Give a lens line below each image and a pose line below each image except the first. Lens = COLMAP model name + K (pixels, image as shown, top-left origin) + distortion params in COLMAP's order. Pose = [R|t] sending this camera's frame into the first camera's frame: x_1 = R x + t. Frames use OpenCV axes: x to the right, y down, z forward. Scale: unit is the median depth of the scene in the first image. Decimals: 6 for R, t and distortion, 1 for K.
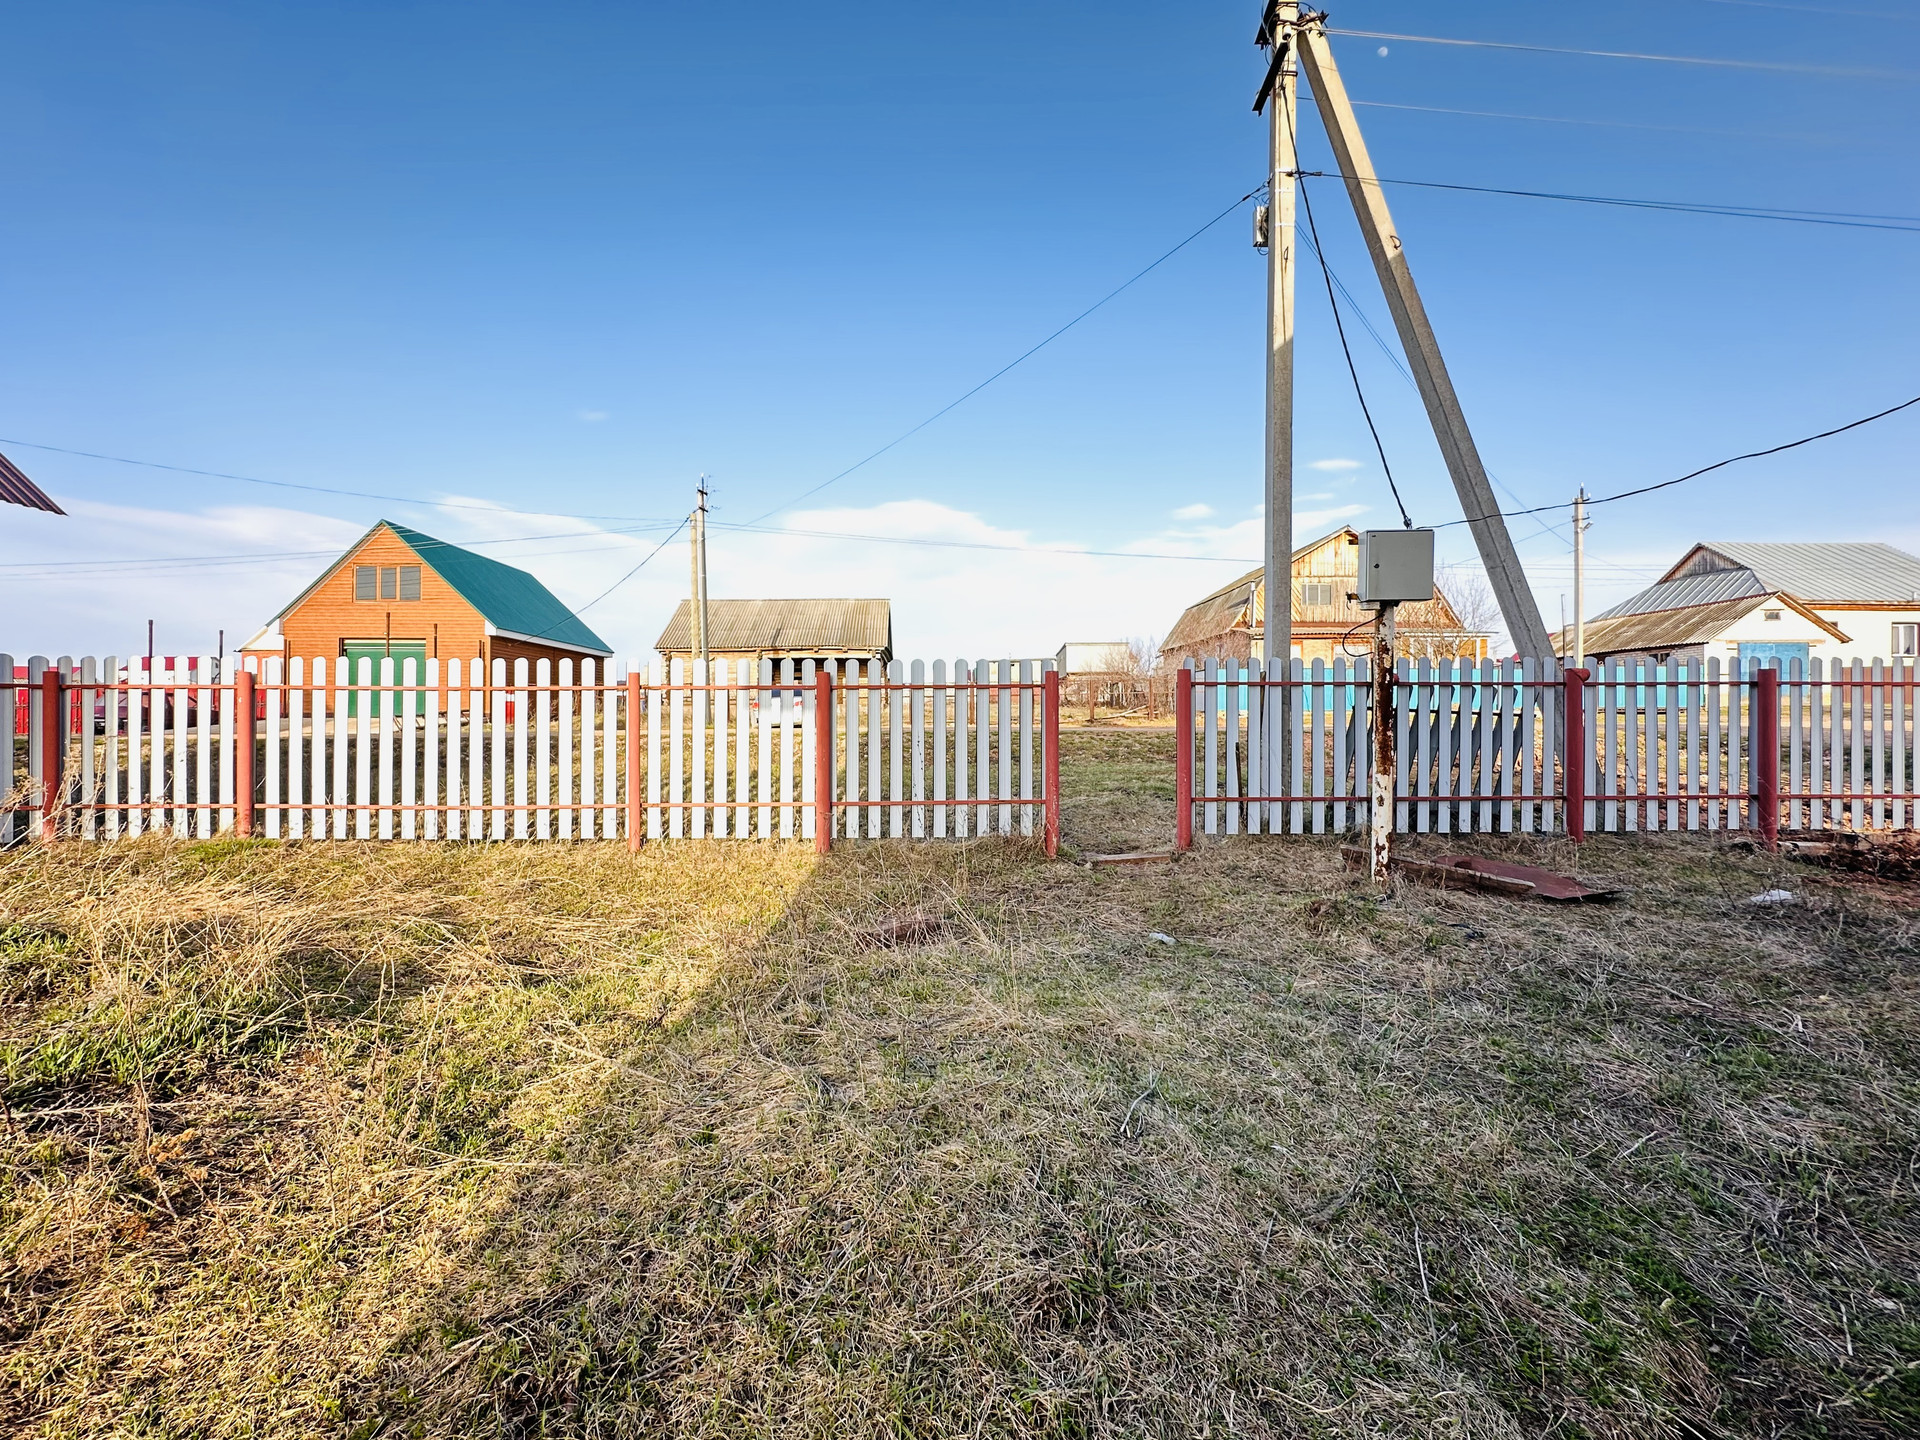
lens RADIAL K [[766.3, 0, 960.0], [0, 766.3, 720.0], [0, 0, 1]] dist [-0.005167, 0.001541]
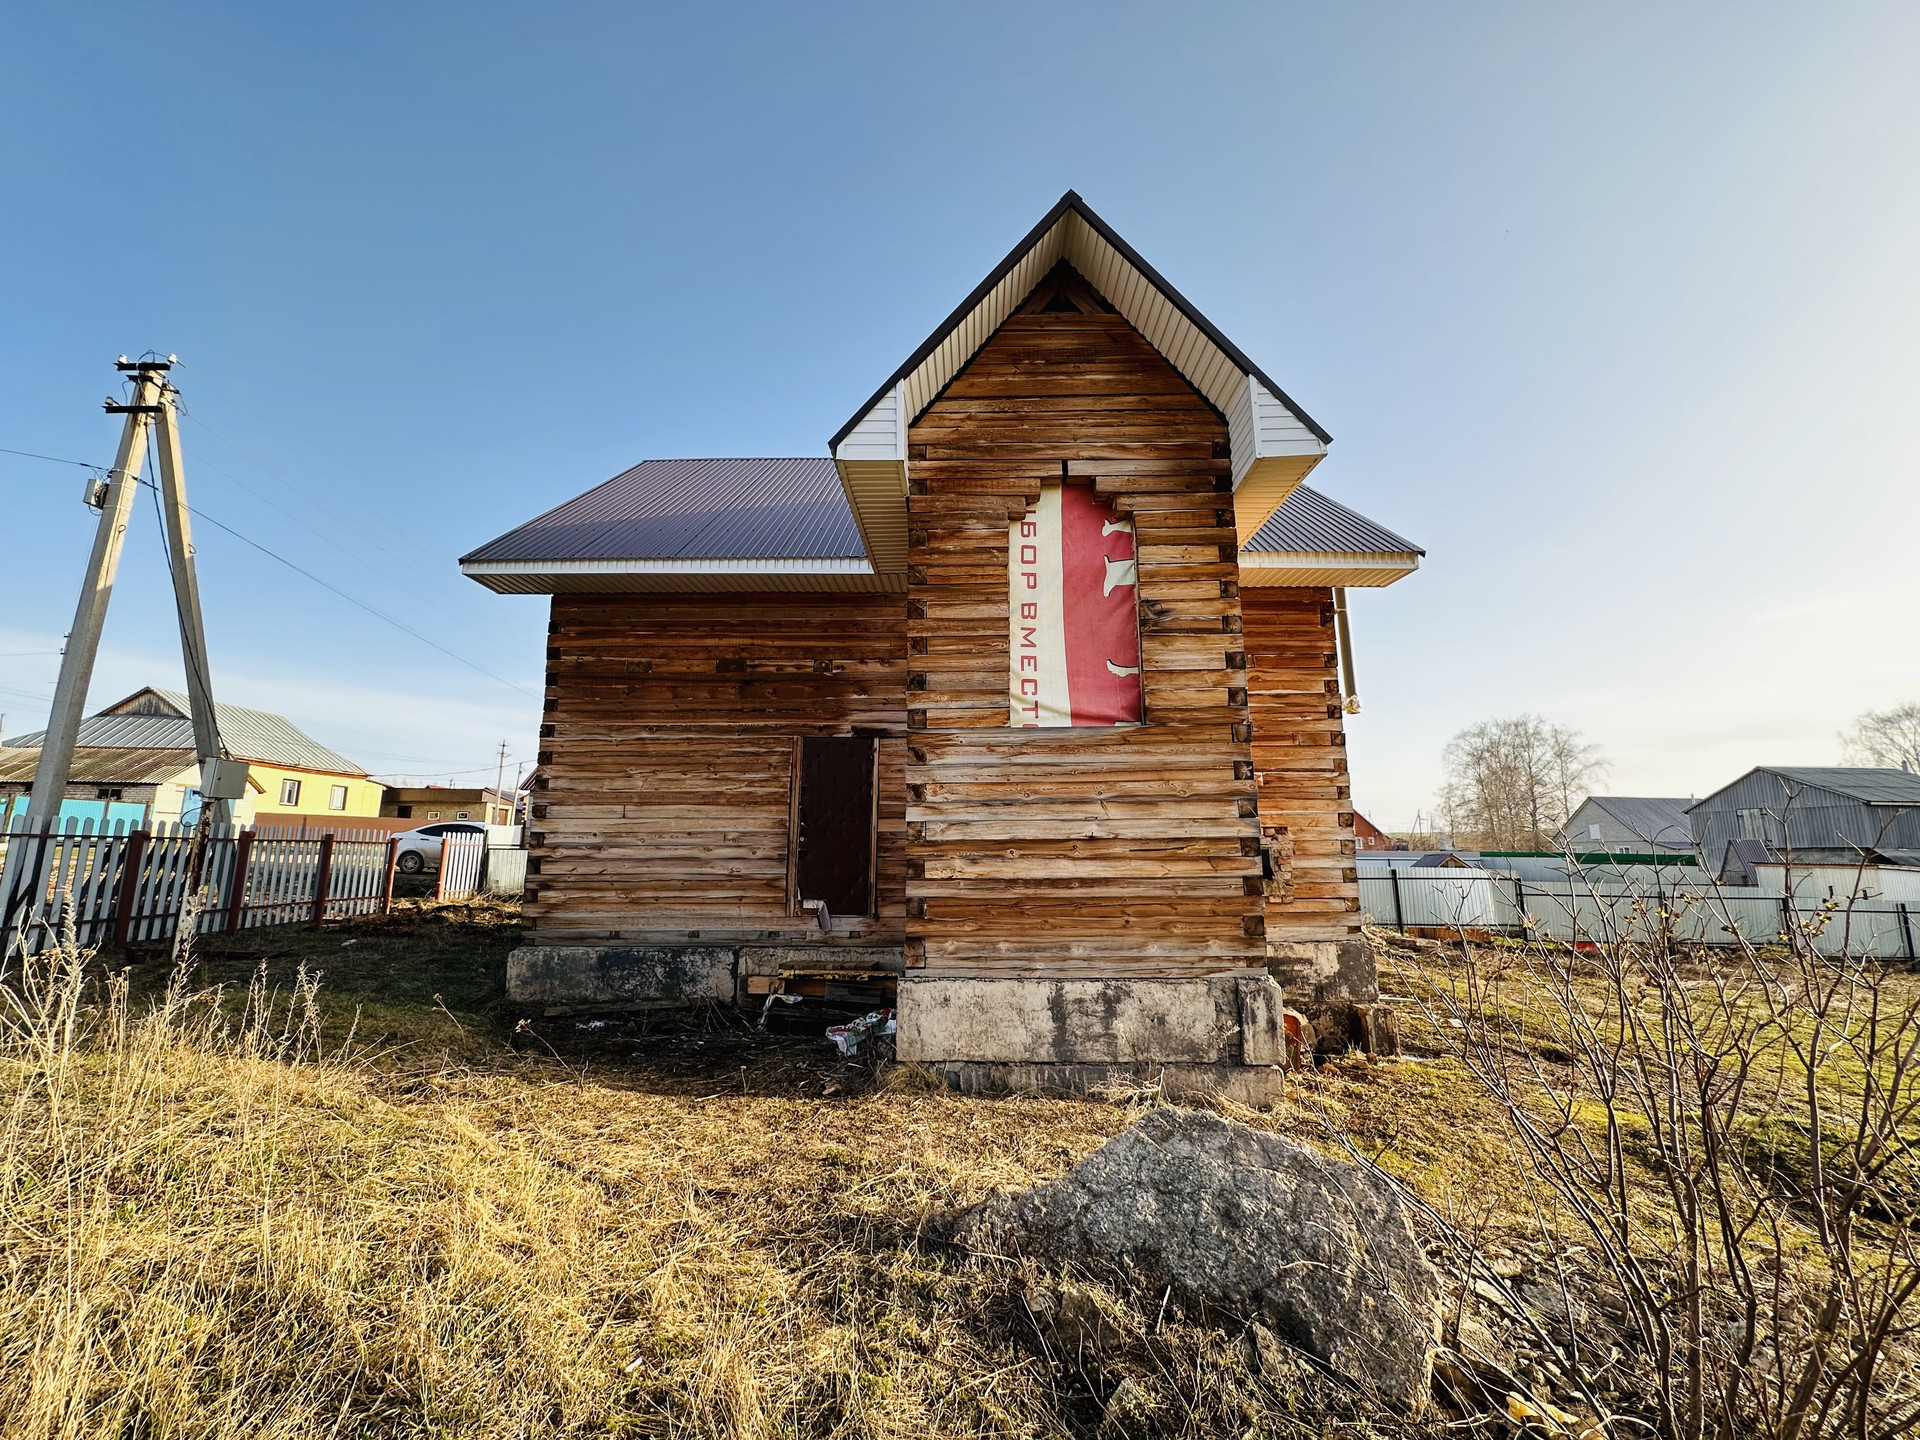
lens RADIAL K [[766.3, 0, 960.0], [0, 766.3, 720.0], [0, 0, 1]] dist [-0.005167, 0.001541]
pose [[-0.072074, 0.169371, 0.982913, -0.223217], [-0.004863, 0.985405, -0.170157, -0.006631], [-0.997387, -0.017044, -0.070198, -0.100114]]
